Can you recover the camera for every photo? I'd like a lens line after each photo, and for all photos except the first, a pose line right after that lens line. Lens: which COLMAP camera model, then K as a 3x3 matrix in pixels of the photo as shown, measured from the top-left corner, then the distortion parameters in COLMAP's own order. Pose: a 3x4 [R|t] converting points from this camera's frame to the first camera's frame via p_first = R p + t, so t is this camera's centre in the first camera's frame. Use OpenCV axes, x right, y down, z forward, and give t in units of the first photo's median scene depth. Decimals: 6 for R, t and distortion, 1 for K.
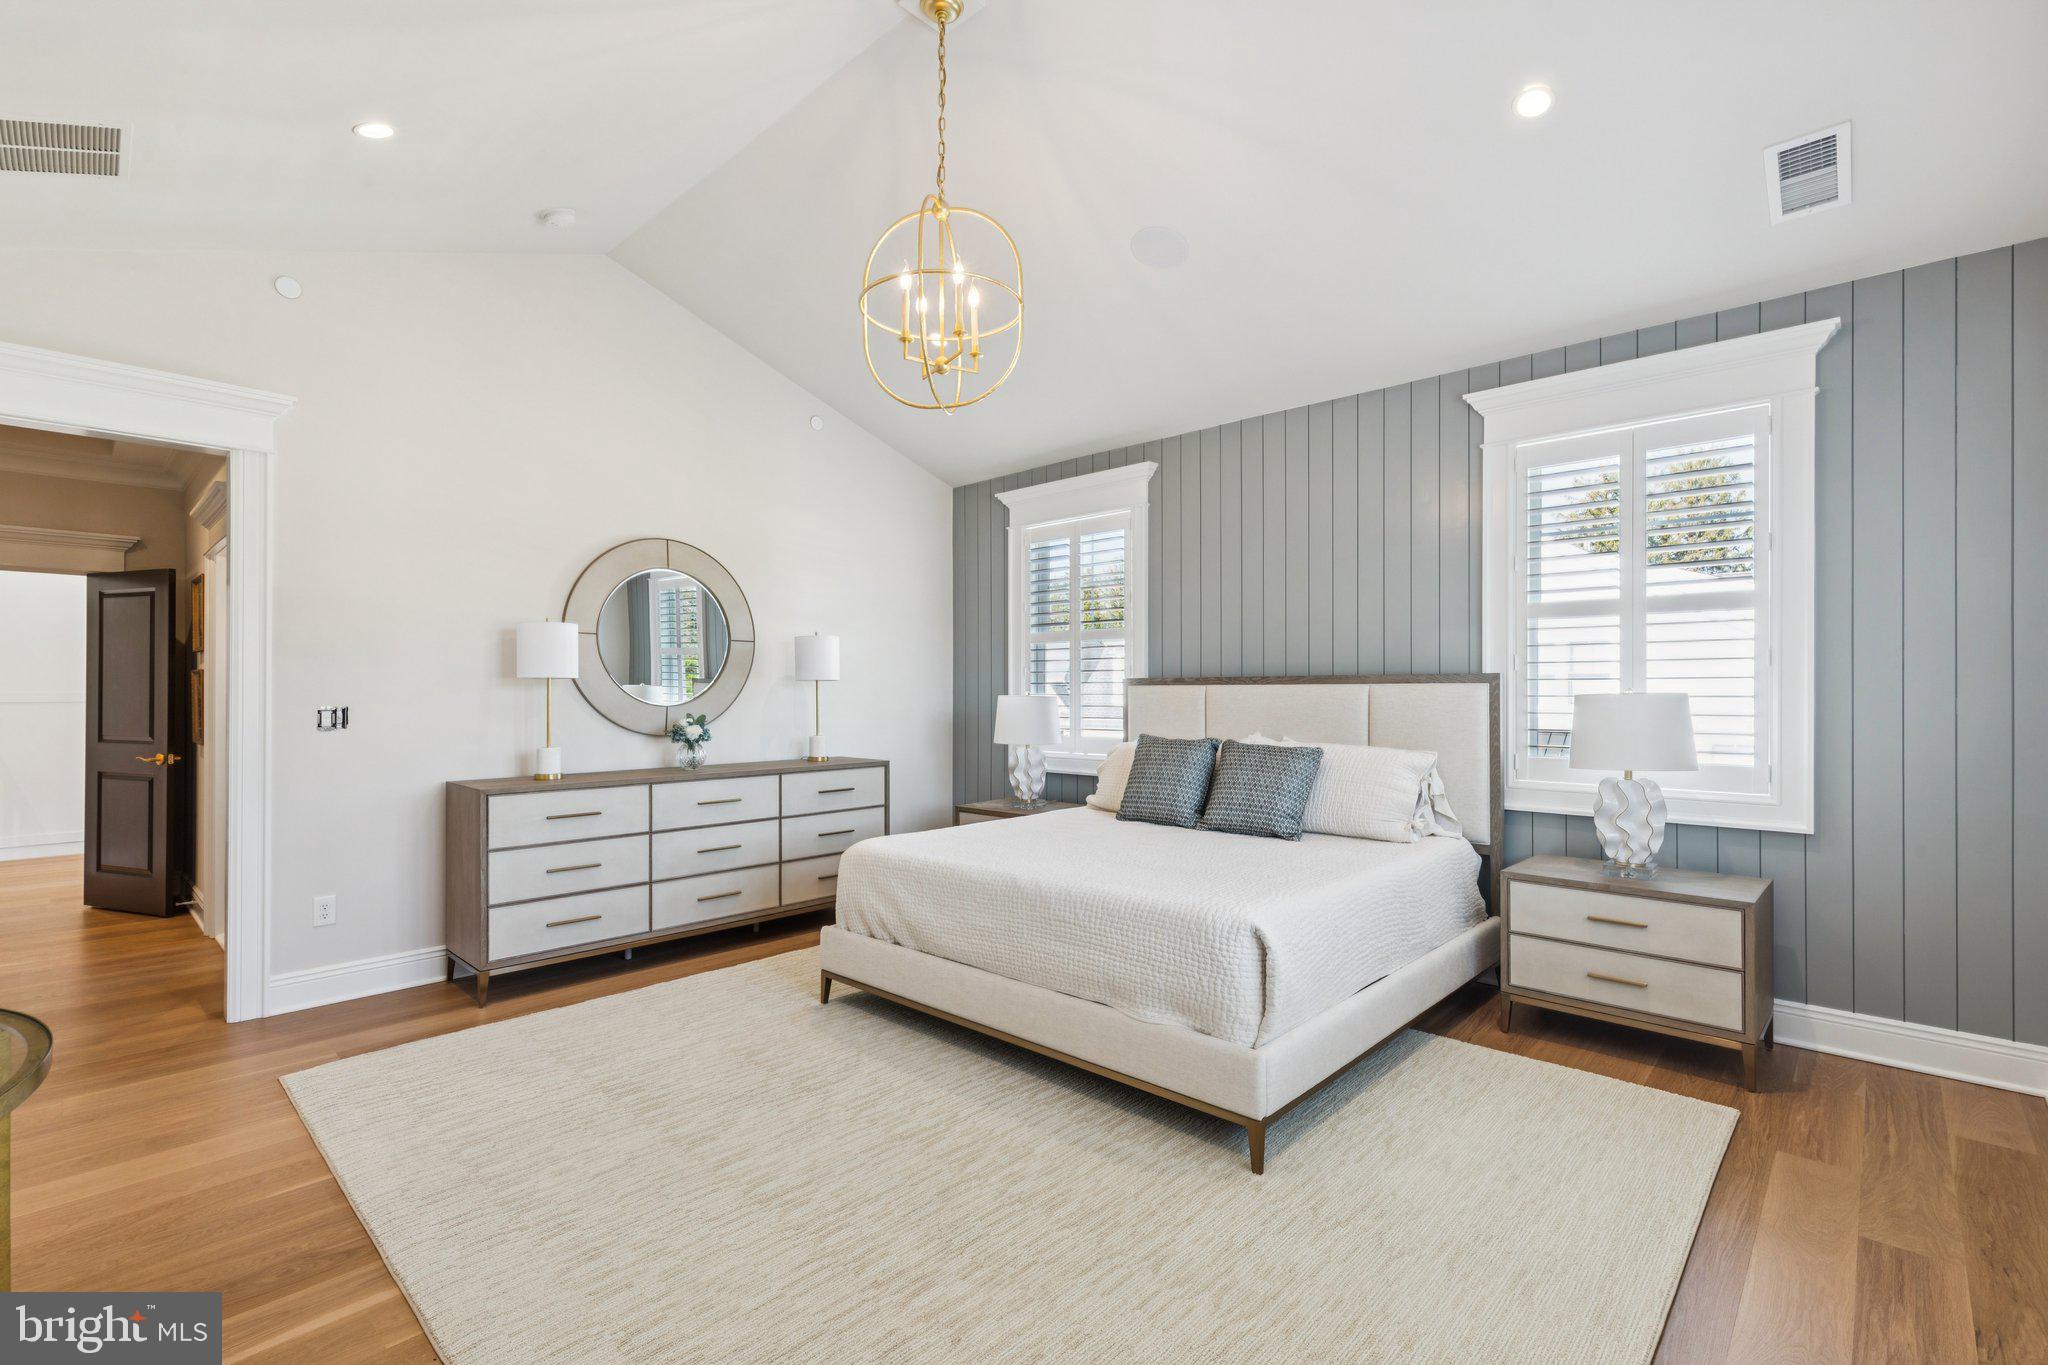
lens RADIAL K [[931.4, 0, 1026.1], [0, 931.4, 679.3], [0, 0, 1]] dist [0.005538, -0.000363]
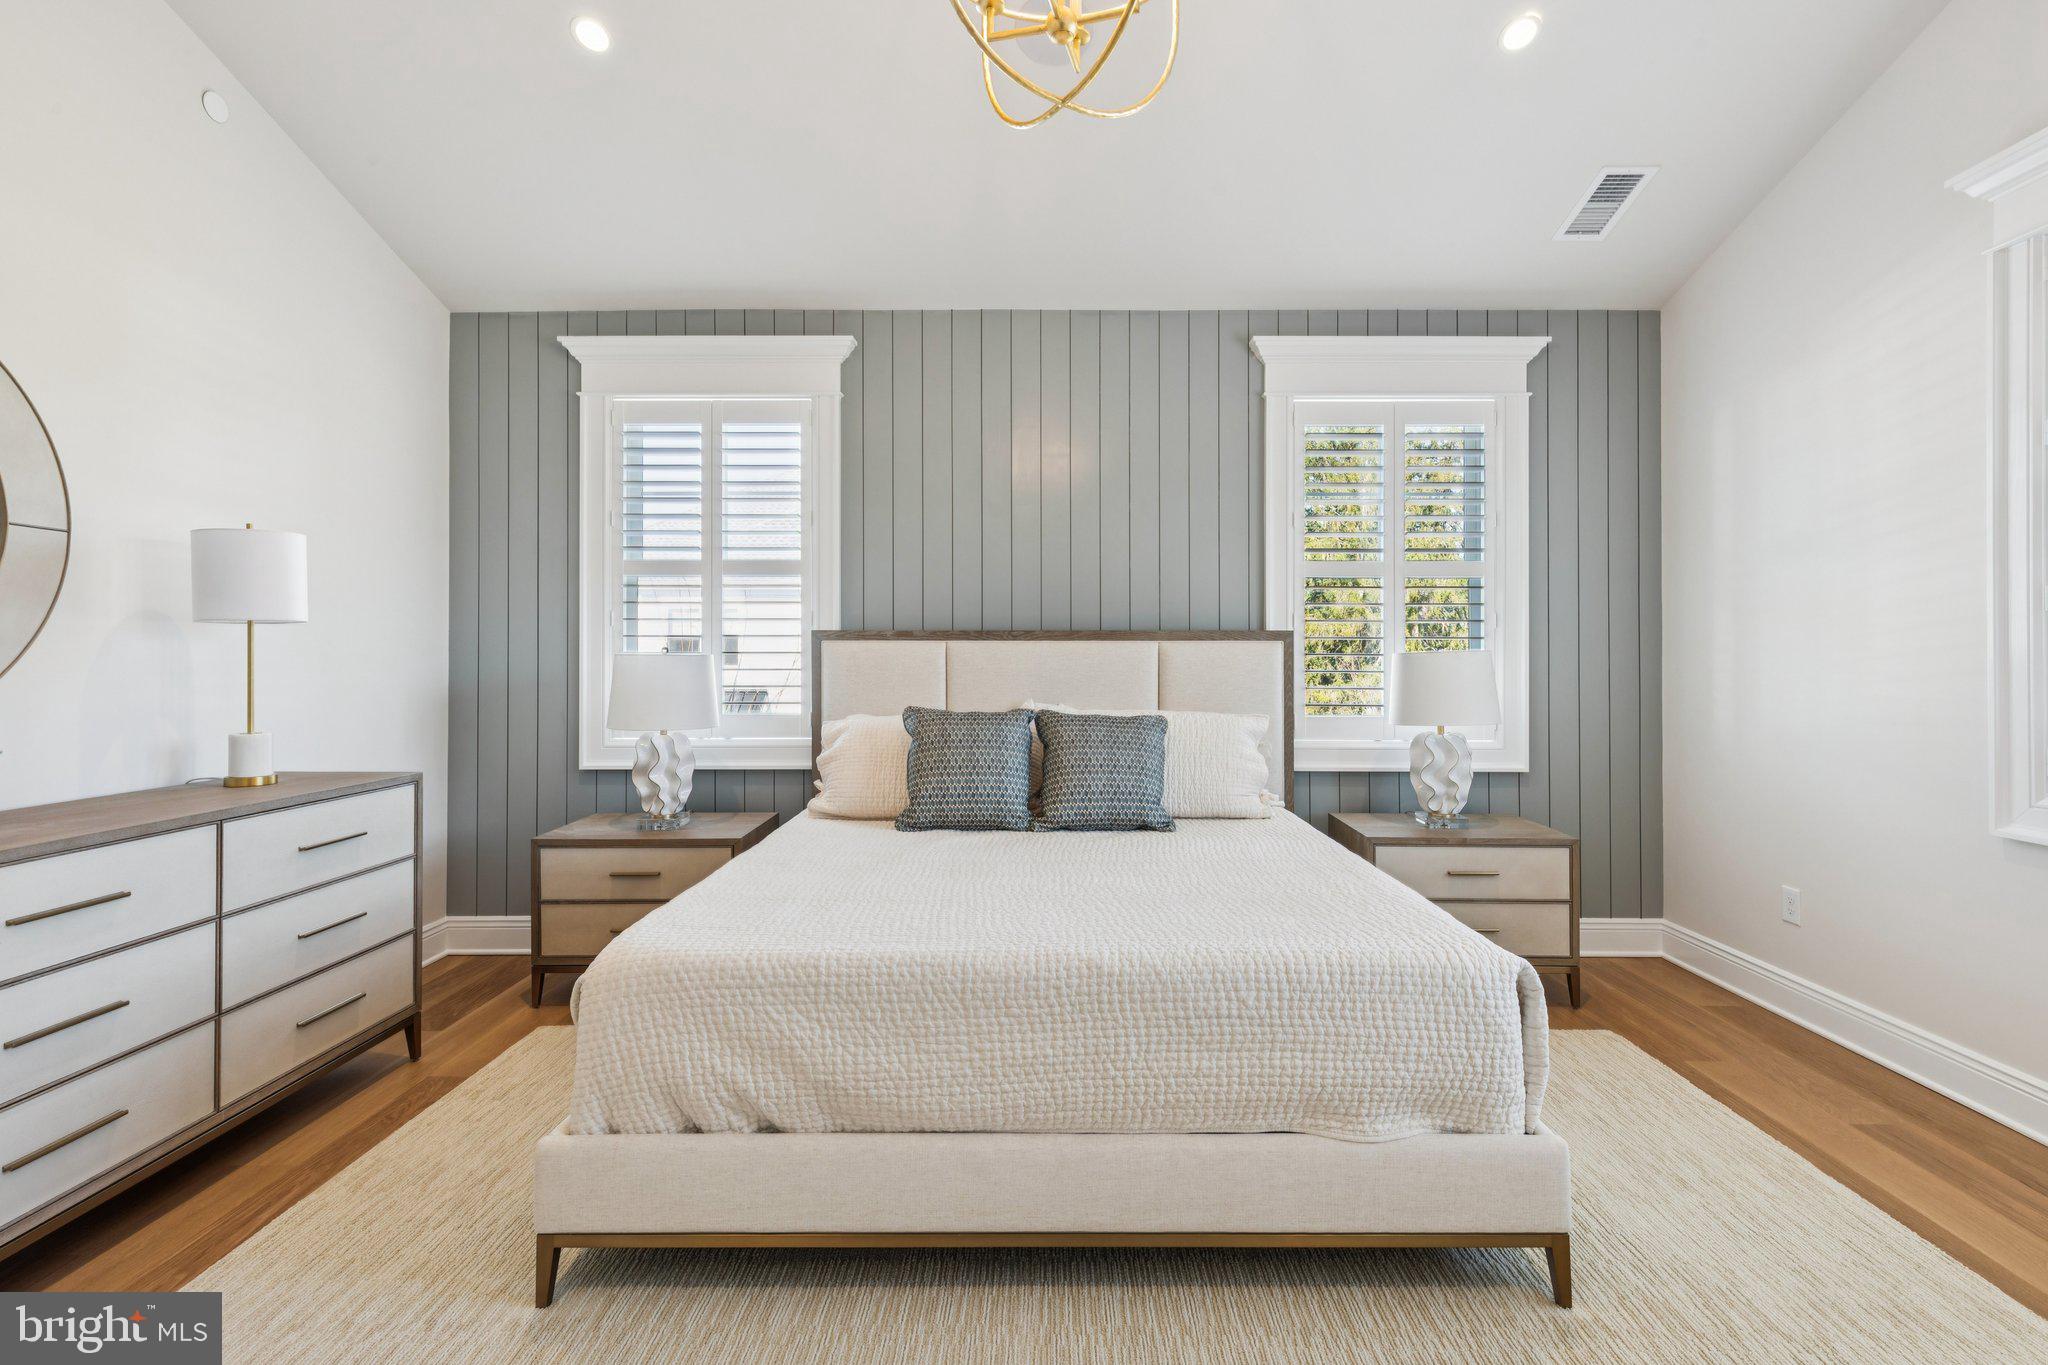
lens RADIAL K [[944.9, 0, 1033.5], [0, 944.9, 635.4], [0, 0, 1]] dist [0.006015, -0.000344]
pose [[0.729639, 0.016371, 0.683636, -0.336509], [-0.011466, 0.999866, -0.011707, 0.012341], [-0.683736, 0.000703, 0.729729, 0.441949]]
